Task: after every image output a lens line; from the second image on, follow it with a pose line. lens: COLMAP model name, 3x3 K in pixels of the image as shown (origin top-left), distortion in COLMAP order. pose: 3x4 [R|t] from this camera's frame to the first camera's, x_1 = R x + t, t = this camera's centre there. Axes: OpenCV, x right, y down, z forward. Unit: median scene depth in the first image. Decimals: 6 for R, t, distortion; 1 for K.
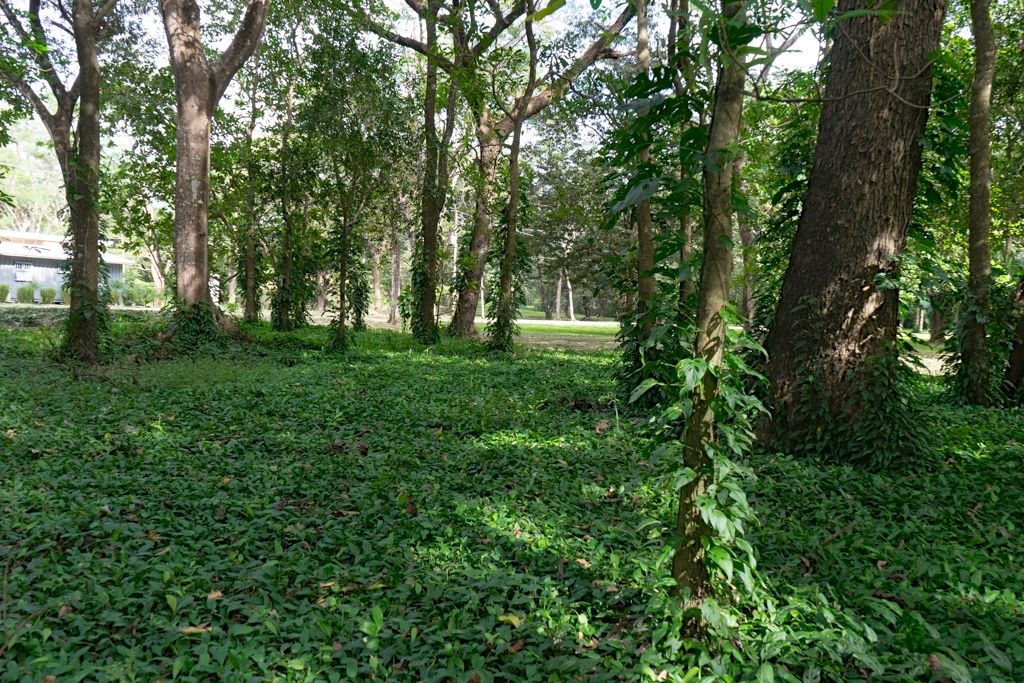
lens RADIAL K [[871.3, 0, 507.9], [0, 871.3, 343.7], [0, 0, 1]] dist [-0.005841, 0.009677]
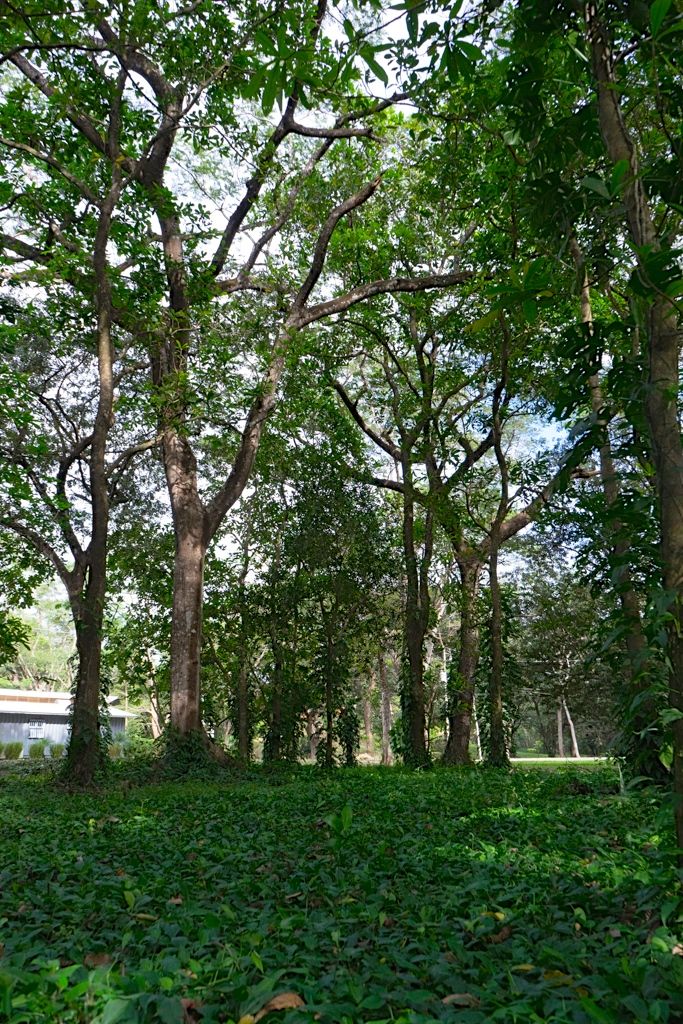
lens RADIAL K [[871.3, 0, 340.7], [0, 871.3, 512.4], [0, 0, 1]] dist [-0.005841, 0.009677]
pose [[0.982347, -0.090224, -0.163869, 0.004388], [0.034498, 0.948350, -0.315344, 0.028769], [0.183857, 0.304125, 0.934722, 0.004619]]
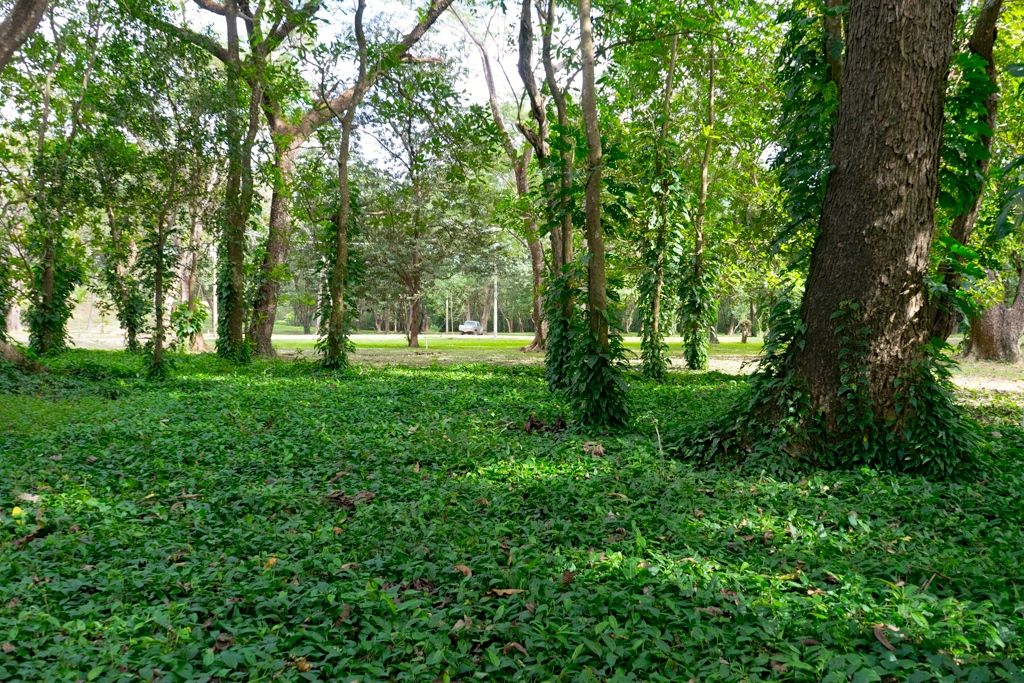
lens RADIAL K [[871.3, 0, 507.0], [0, 871.3, 343.4], [0, 0, 1]] dist [-0.005841, 0.009677]
pose [[0.957491, -0.034108, 0.286440, -0.081599], [0.038136, 0.999236, -0.008492, -0.004022], [-0.285931, 0.019055, 0.958061, 0.052211]]
